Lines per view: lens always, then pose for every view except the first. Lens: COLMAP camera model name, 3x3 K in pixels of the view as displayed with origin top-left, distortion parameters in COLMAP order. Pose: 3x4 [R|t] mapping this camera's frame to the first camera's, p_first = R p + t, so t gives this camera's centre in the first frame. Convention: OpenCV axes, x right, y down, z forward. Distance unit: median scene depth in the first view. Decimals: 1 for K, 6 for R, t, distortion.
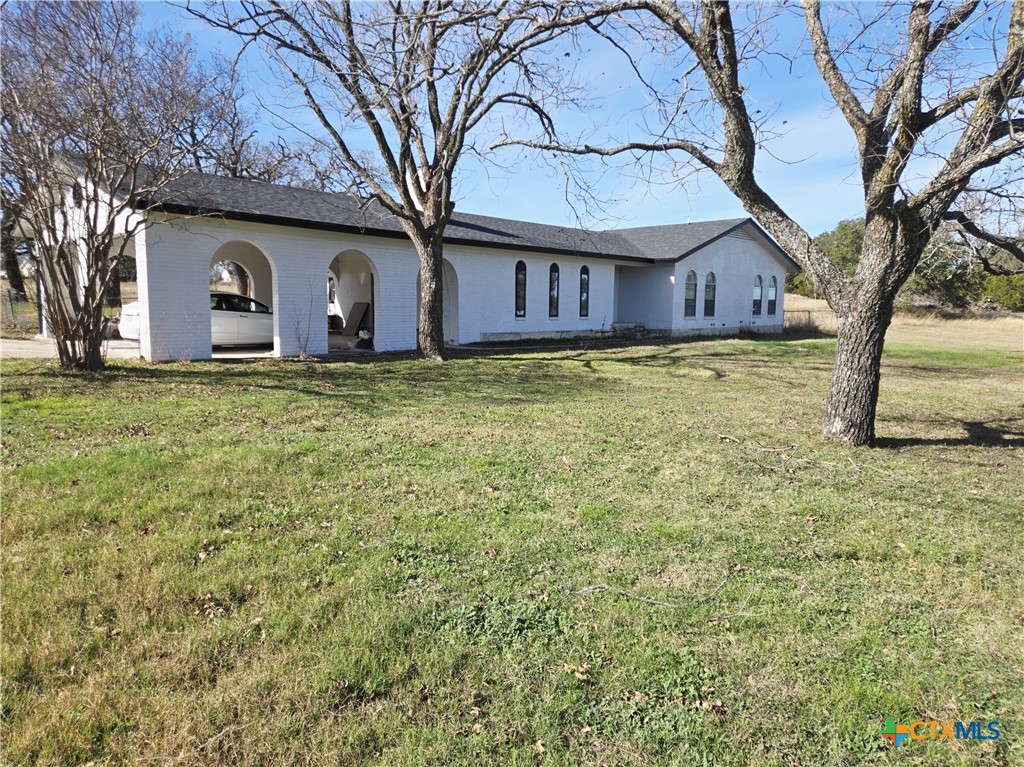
lens RADIAL K [[693.6, 0, 512.0], [0, 693.6, 383.5], [0, 0, 1]] dist [0.027623, -0.002597]
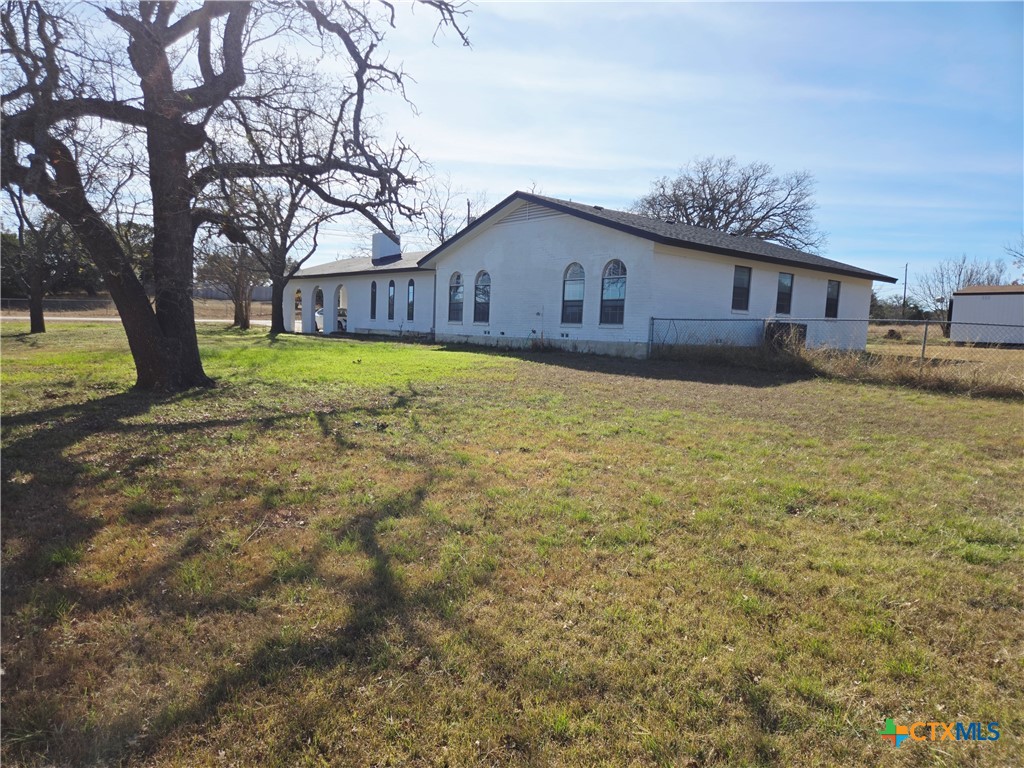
lens RADIAL K [[693.6, 0, 512.0], [0, 693.6, 384.0], [0, 0, 1]] dist [0.027623, -0.002597]
pose [[-0.124193, 0.069404, -0.989828, 1.179444], [-0.145290, 0.985527, 0.087331, -0.106366], [0.981563, 0.154658, -0.112312, 1.198092]]
